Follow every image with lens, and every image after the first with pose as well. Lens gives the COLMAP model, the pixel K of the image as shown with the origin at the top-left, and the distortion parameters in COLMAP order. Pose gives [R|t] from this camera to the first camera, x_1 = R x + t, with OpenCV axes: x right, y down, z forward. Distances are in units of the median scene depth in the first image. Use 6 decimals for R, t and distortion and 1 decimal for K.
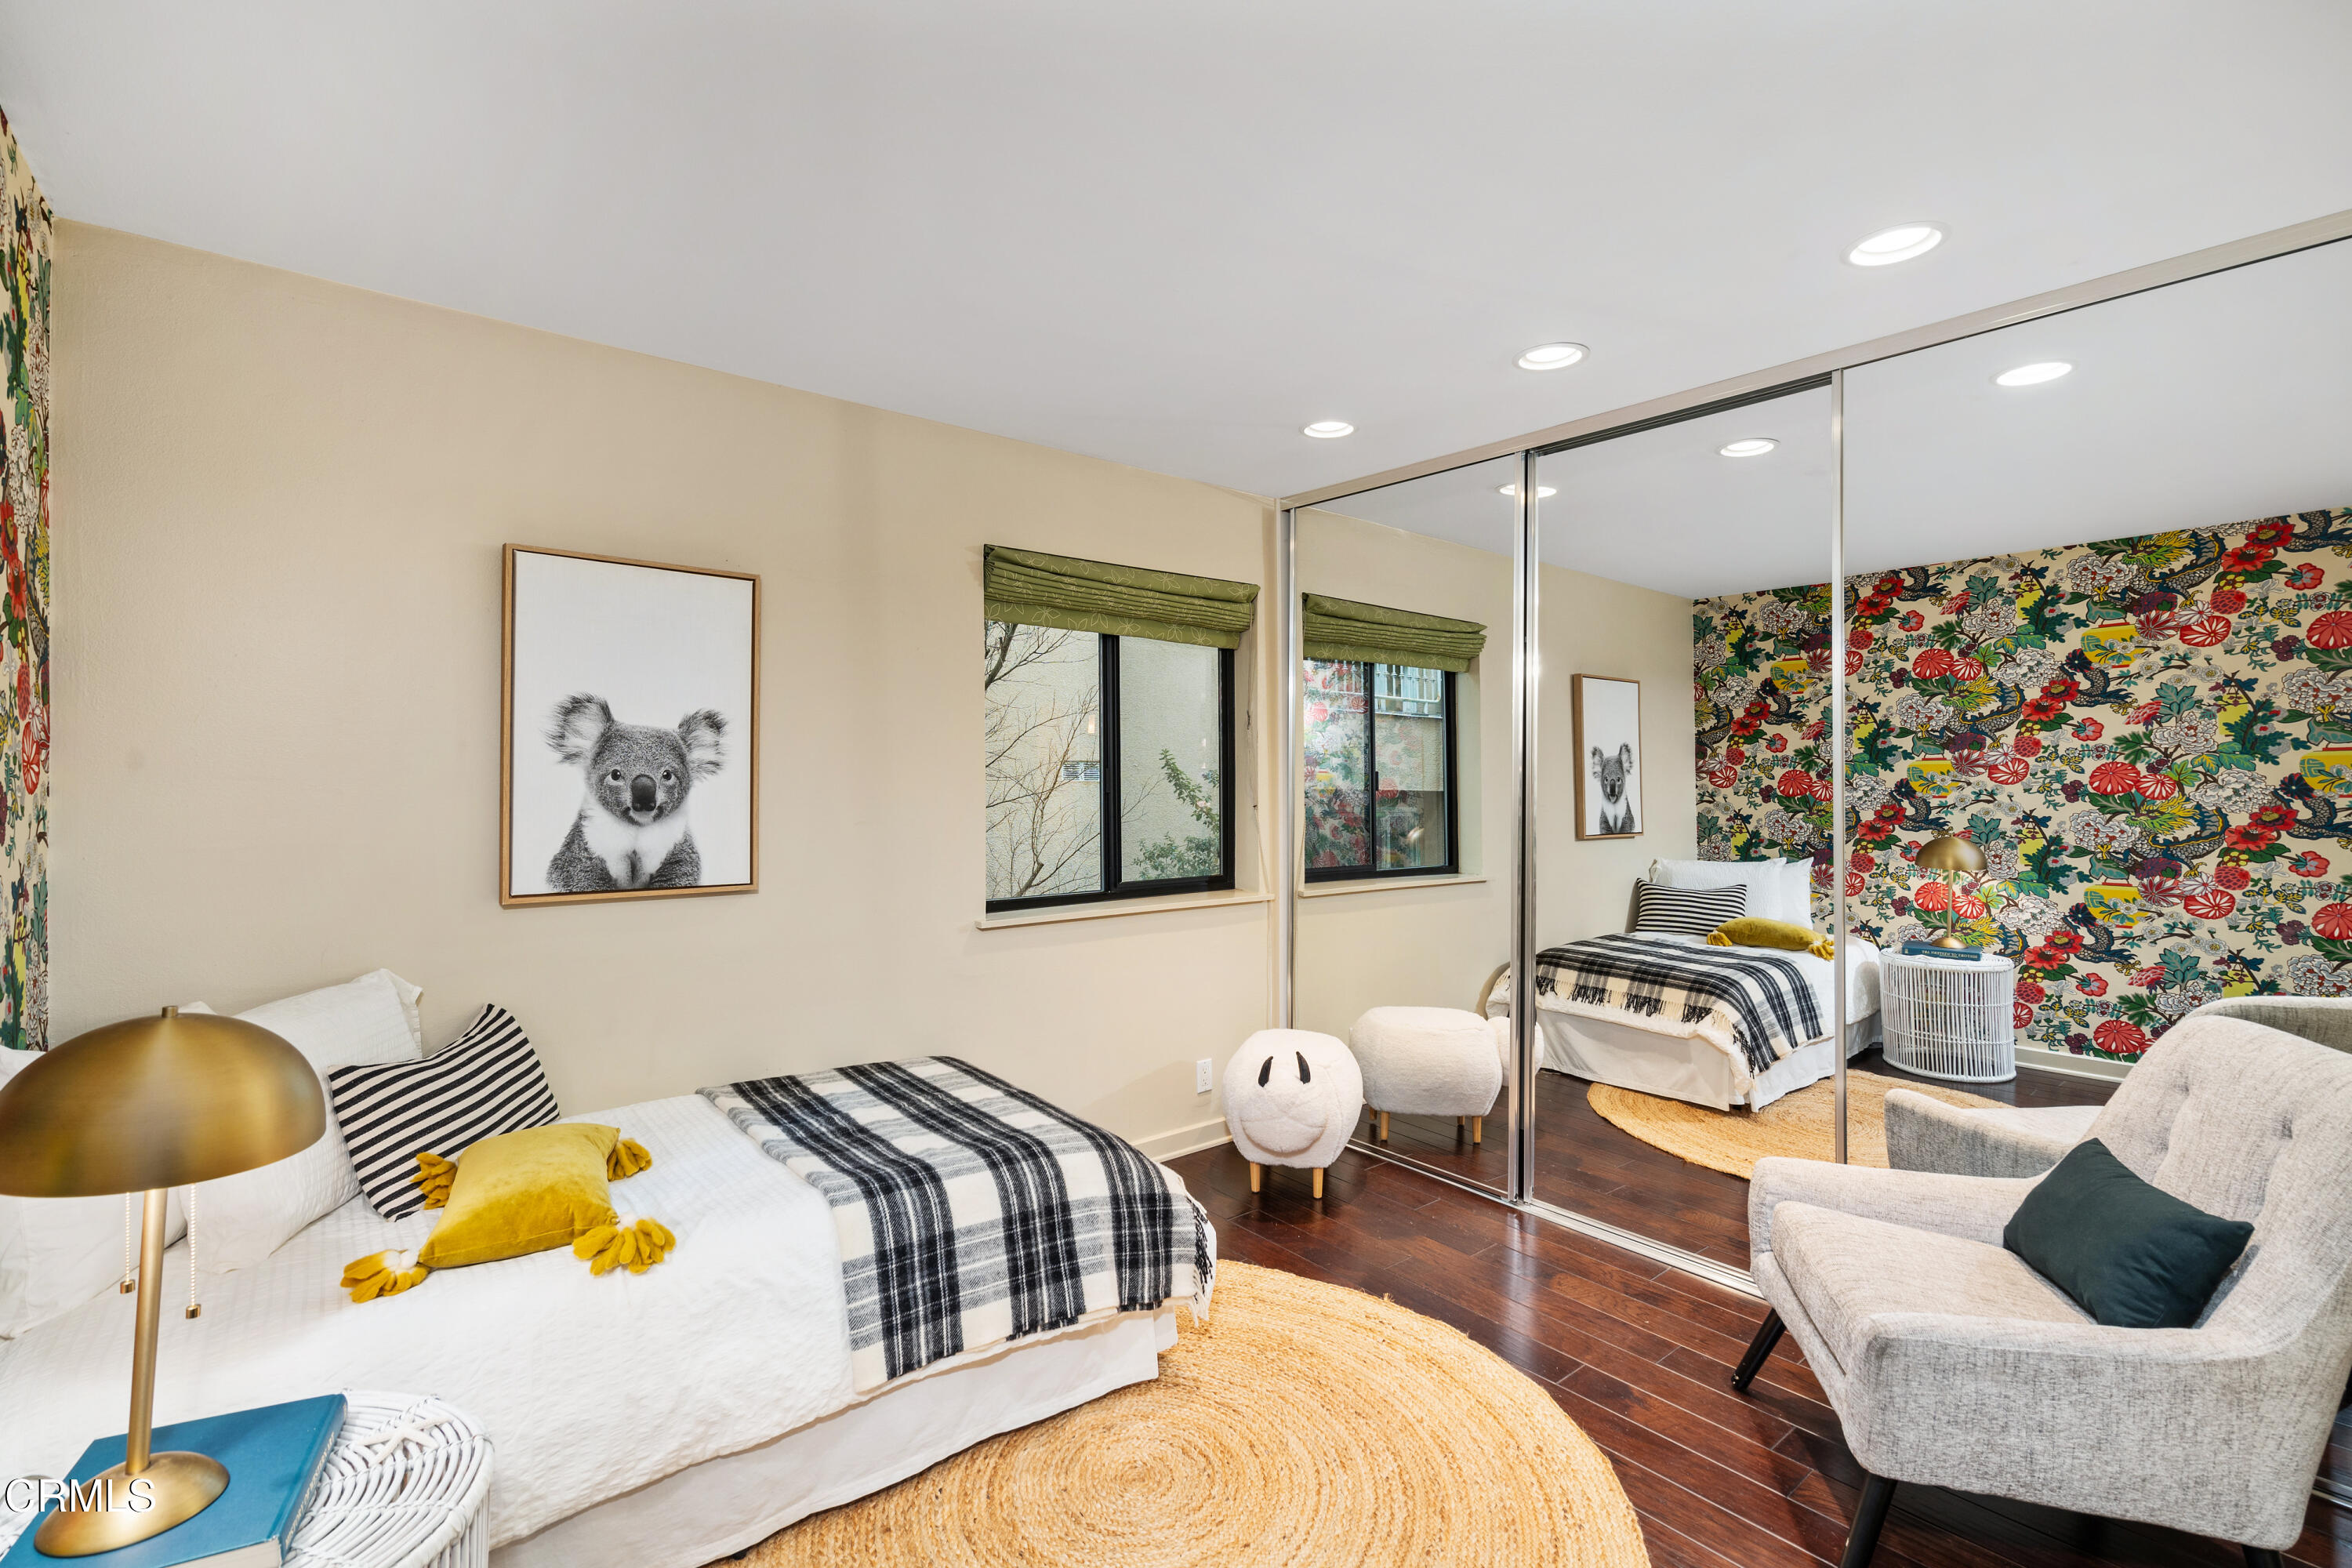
lens RADIAL K [[1059.0, 0, 1175.4], [0, 1059.0, 791.2], [0, 0, 1]] dist [-0.003734, 0.002548]
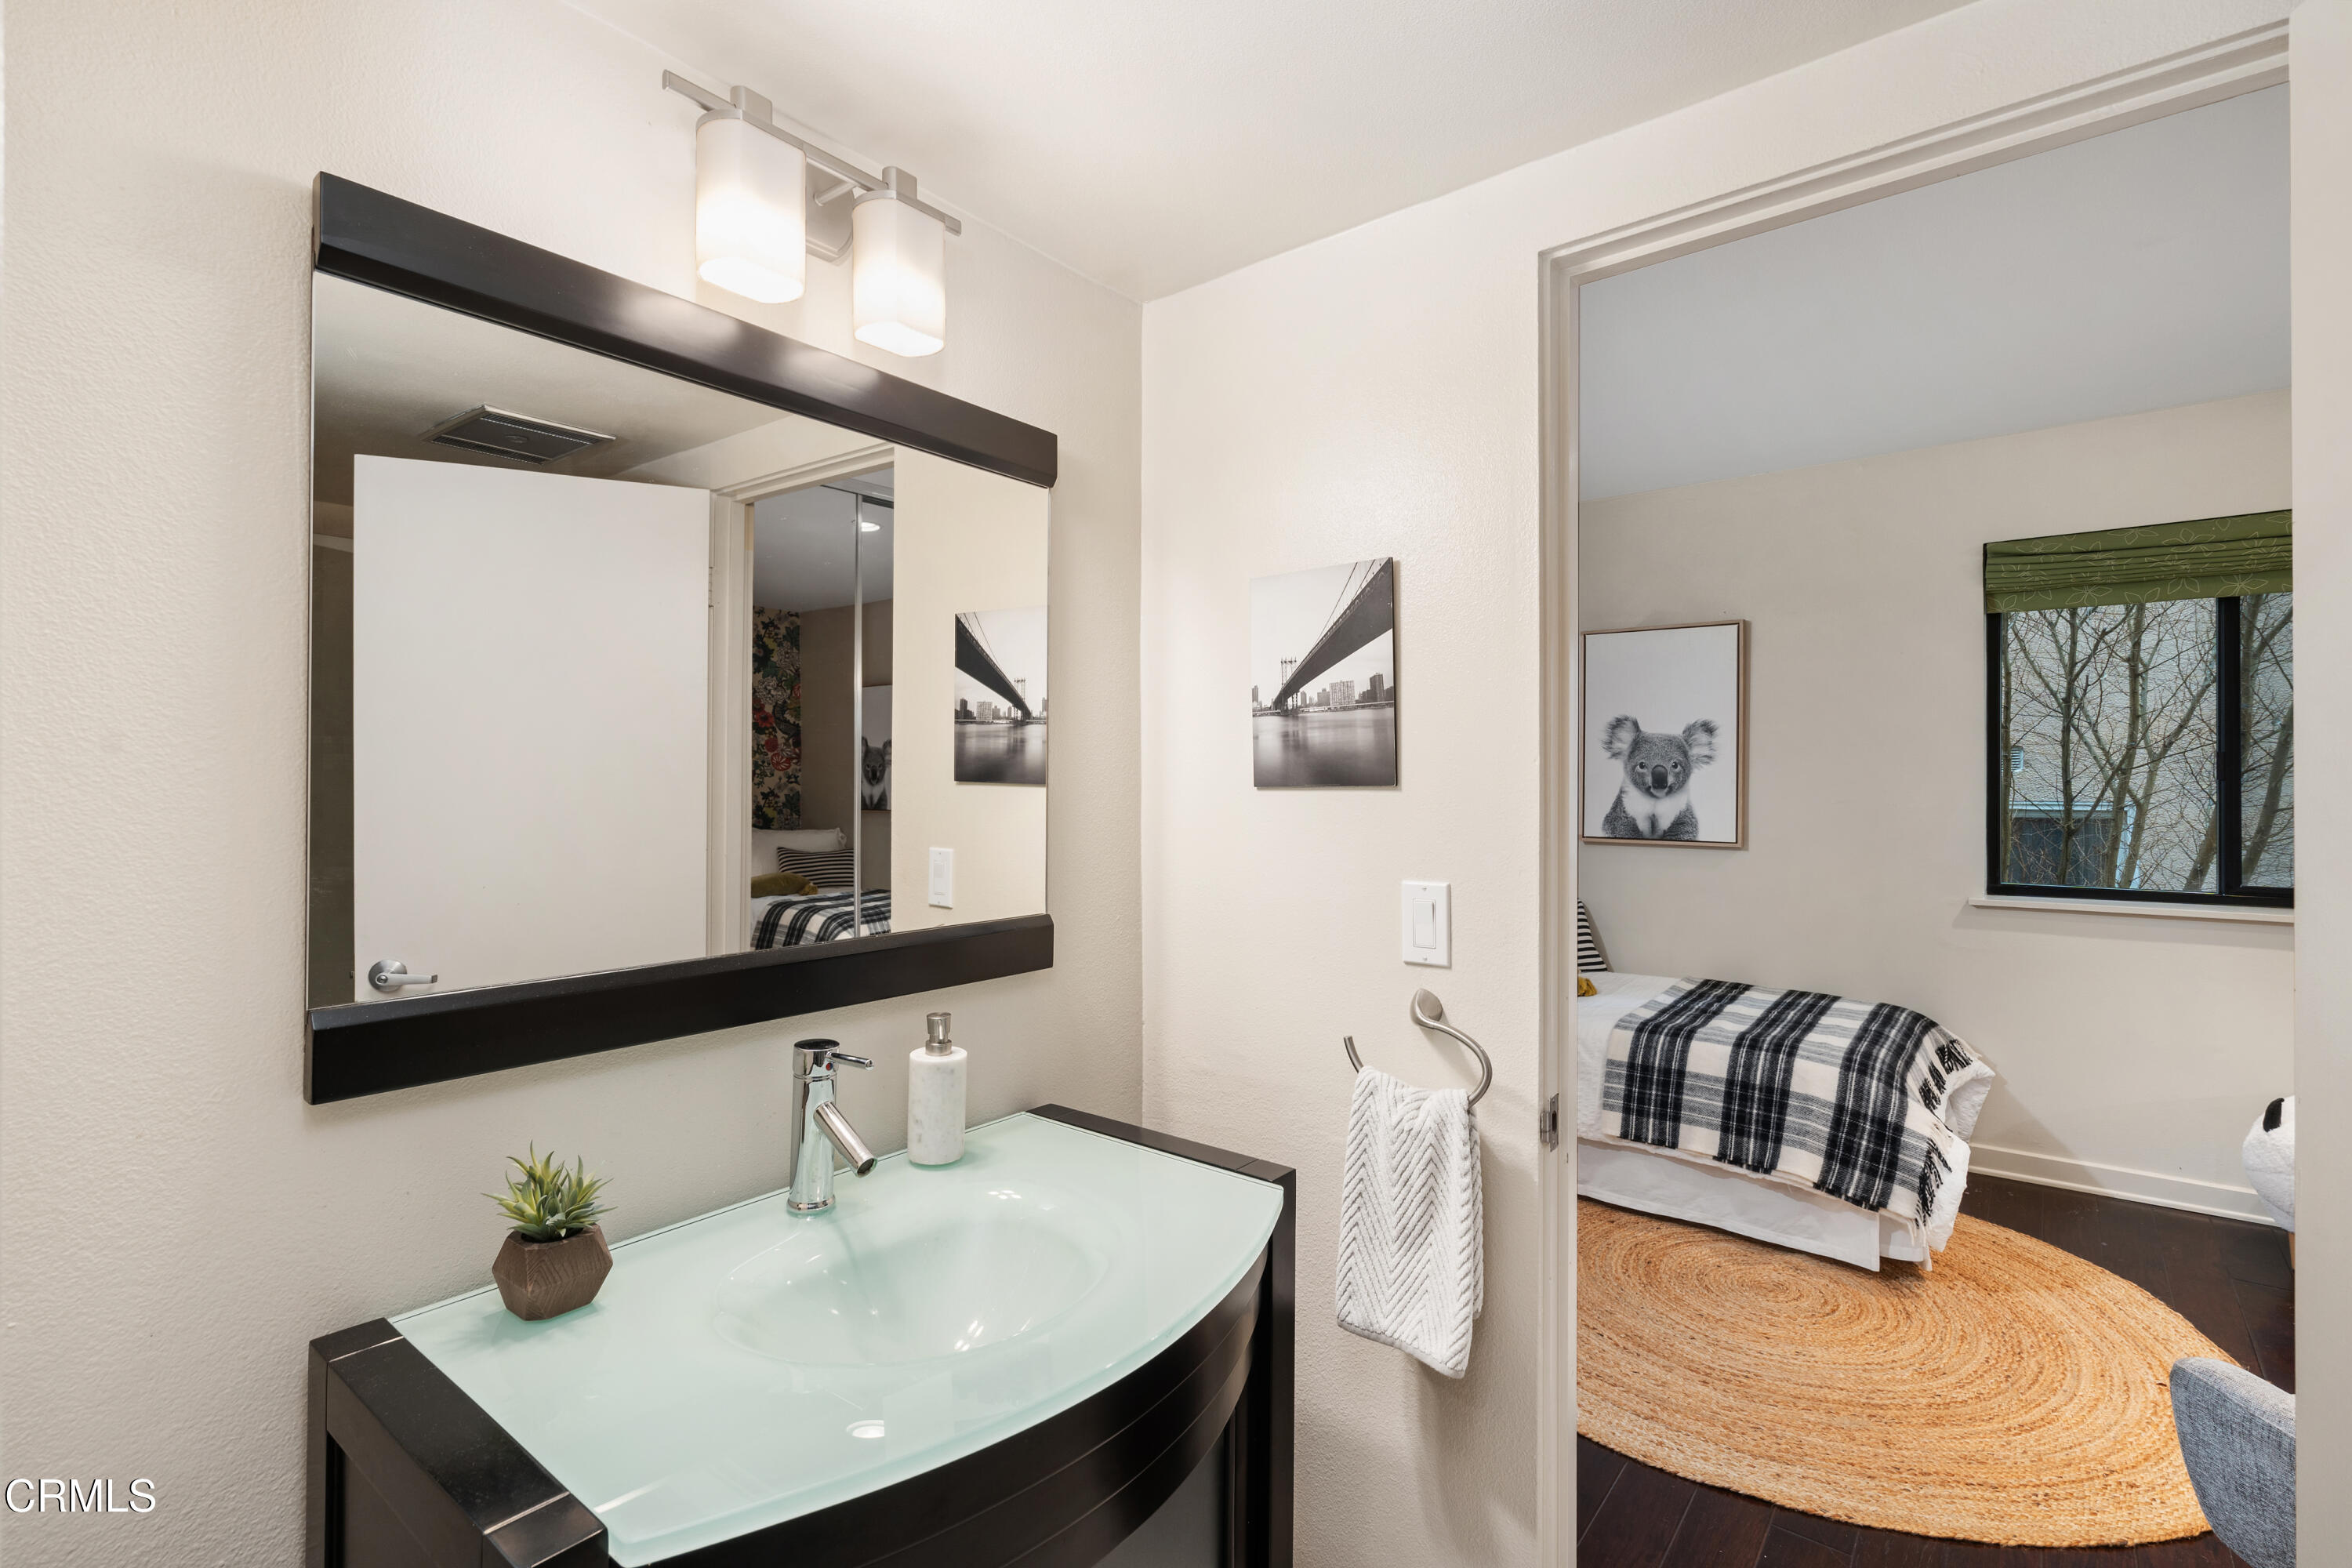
lens RADIAL K [[1059.0, 0, 1186.5], [0, 1059.0, 774.9], [0, 0, 1]] dist [-0.003734, 0.002548]
pose [[0.226193, -0.002819, -0.974078, 0.867751], [-0.005920, 0.999973, -0.004269, 0.009599], [0.974064, 0.006733, 0.226171, -0.013458]]
